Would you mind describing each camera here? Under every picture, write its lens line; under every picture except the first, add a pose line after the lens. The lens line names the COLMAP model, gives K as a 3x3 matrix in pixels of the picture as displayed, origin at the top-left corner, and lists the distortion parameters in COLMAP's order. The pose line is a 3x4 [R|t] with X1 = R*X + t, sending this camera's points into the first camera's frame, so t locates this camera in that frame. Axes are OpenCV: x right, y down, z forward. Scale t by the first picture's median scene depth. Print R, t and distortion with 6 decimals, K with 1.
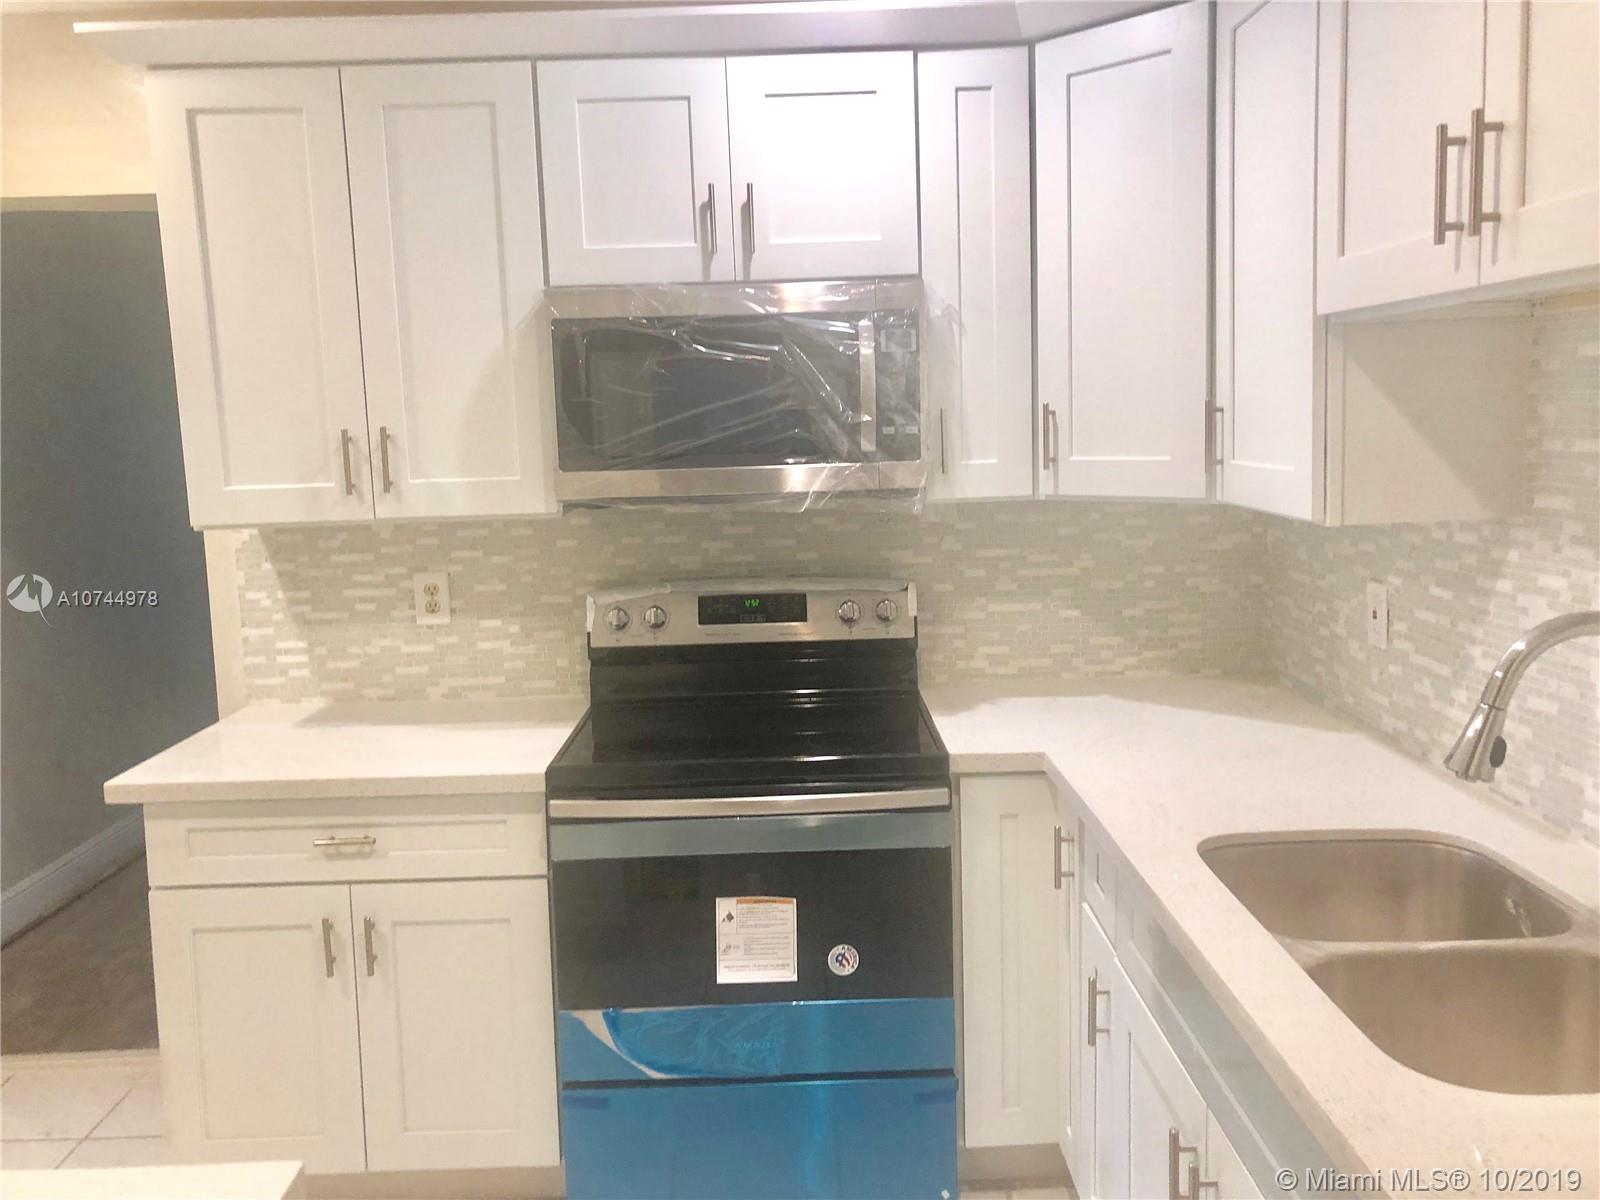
lens RADIAL K [[1310.4, 0, 800.2], [0, 1310.4, 592.9], [0, 0, 1]] dist [0.056479, -0.066156]
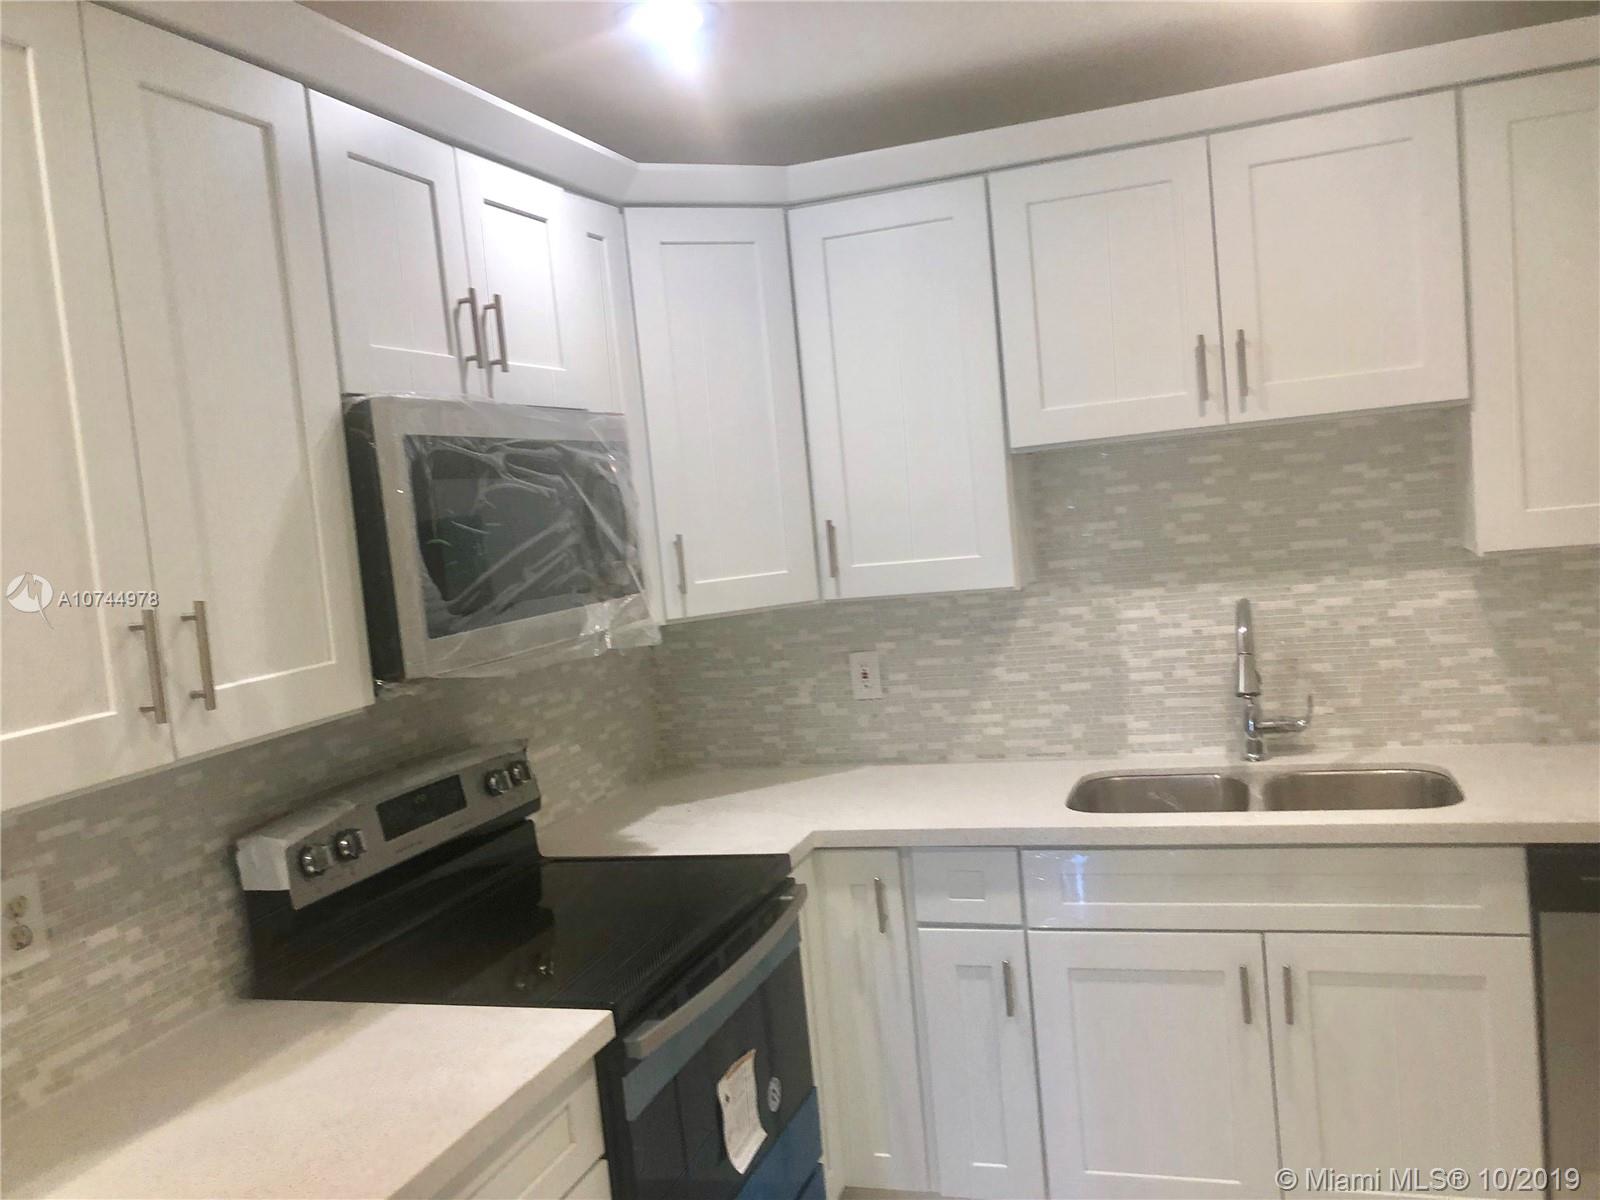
lens RADIAL K [[1286.1, 0, 802.6], [0, 1286.1, 605.2], [0, 0, 1]] dist [0.007786, -0.047738]
pose [[0.336030, -0.075474, 0.938822, -0.681547], [0.214662, 0.976687, 0.001685, -0.058306], [-0.917063, 0.200963, 0.344398, 0.486615]]
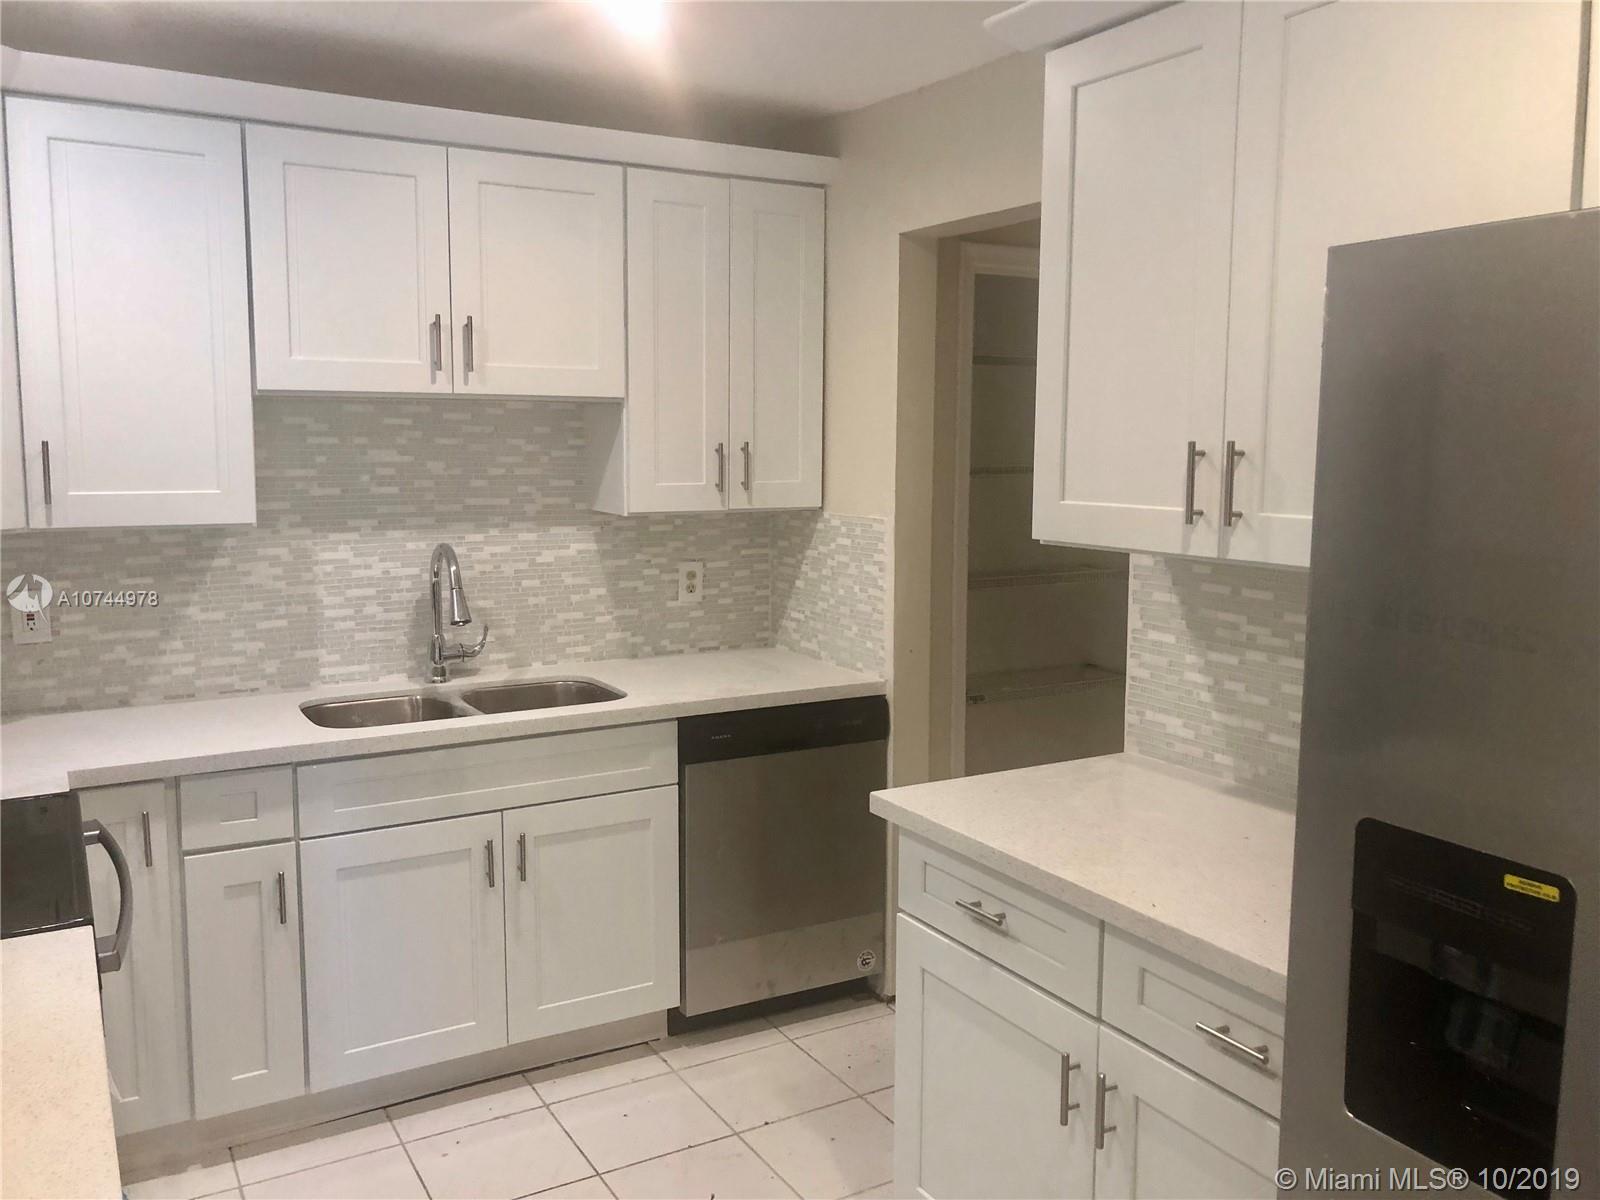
lens RADIAL K [[1288.3, 0, 802.2], [0, 1288.3, 588.2], [0, 0, 1]] dist [0.065522, -0.178967]
pose [[-0.504609, -0.069998, 0.860506, -0.808186], [0.129544, 0.979285, 0.155627, -0.087669], [-0.853574, 0.190004, -0.485088, 0.799664]]
